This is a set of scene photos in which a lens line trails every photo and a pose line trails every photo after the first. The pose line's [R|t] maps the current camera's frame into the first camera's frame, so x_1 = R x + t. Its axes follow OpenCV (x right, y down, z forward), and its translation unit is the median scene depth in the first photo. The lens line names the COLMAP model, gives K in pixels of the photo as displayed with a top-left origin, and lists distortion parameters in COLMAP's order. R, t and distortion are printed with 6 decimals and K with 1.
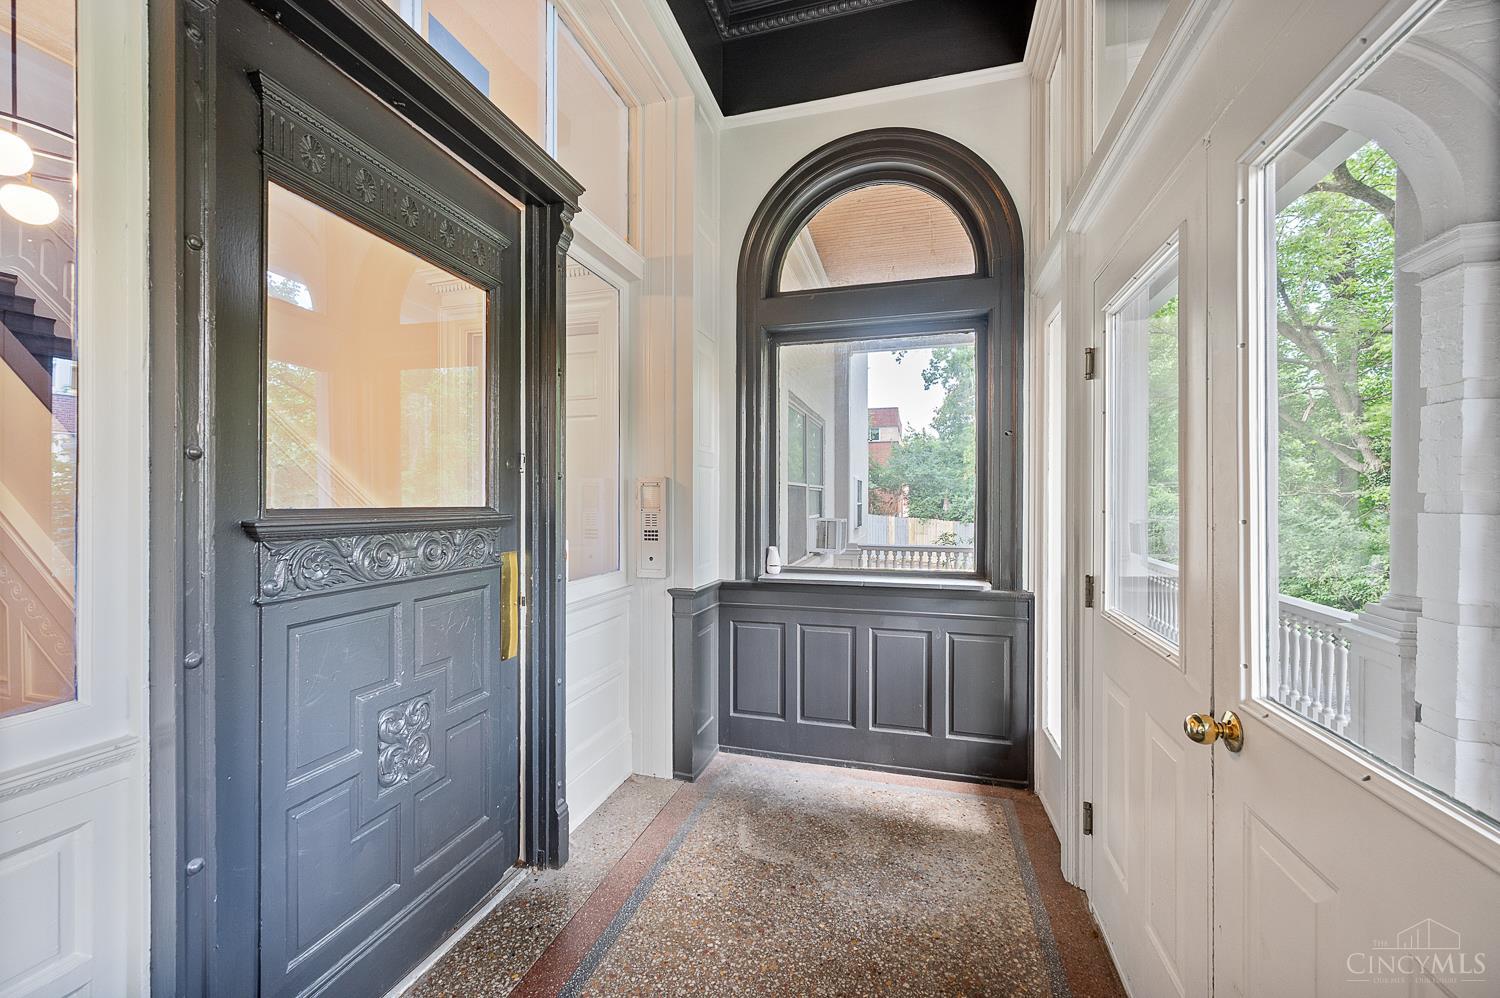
lens RADIAL K [[600.8, 0, 745.4], [0, 600.8, 499.6], [0, 0, 1]] dist [0.000182, -0.000114]
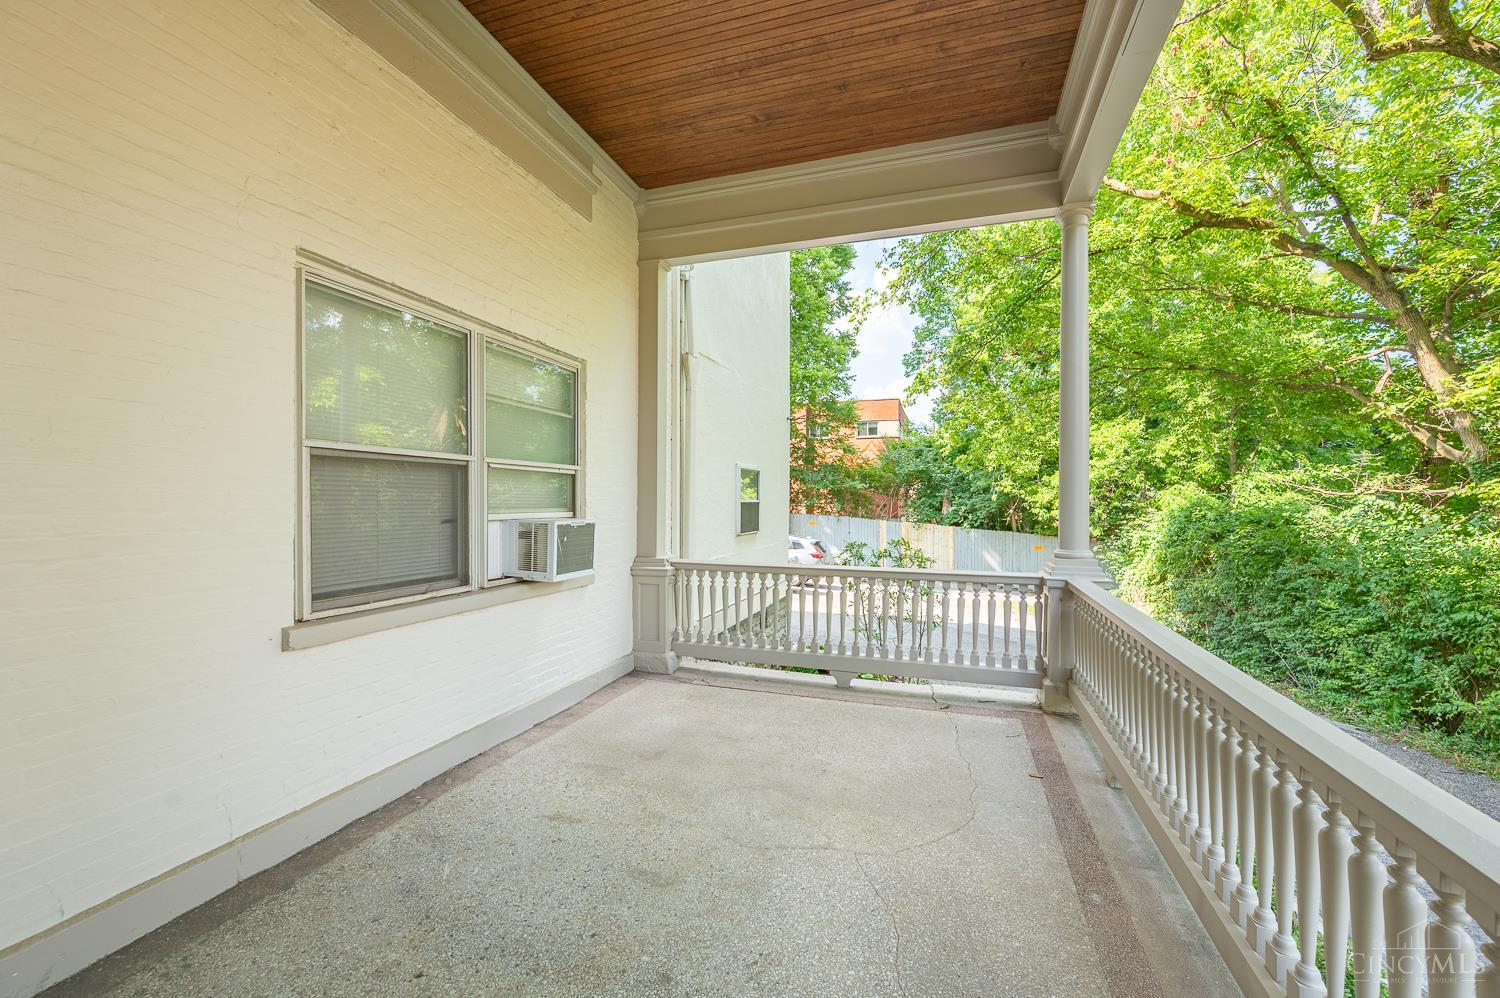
lens RADIAL K [[600.8, 0, 754.3], [0, 600.8, 505.5], [0, 0, 1]] dist [0.000182, -0.000114]
pose [[0.999022, 0.003406, -0.044094, 0.192556], [-0.003258, 0.999989, 0.003422, 0.007653], [0.044105, -0.003275, 0.999022, 0.223623]]
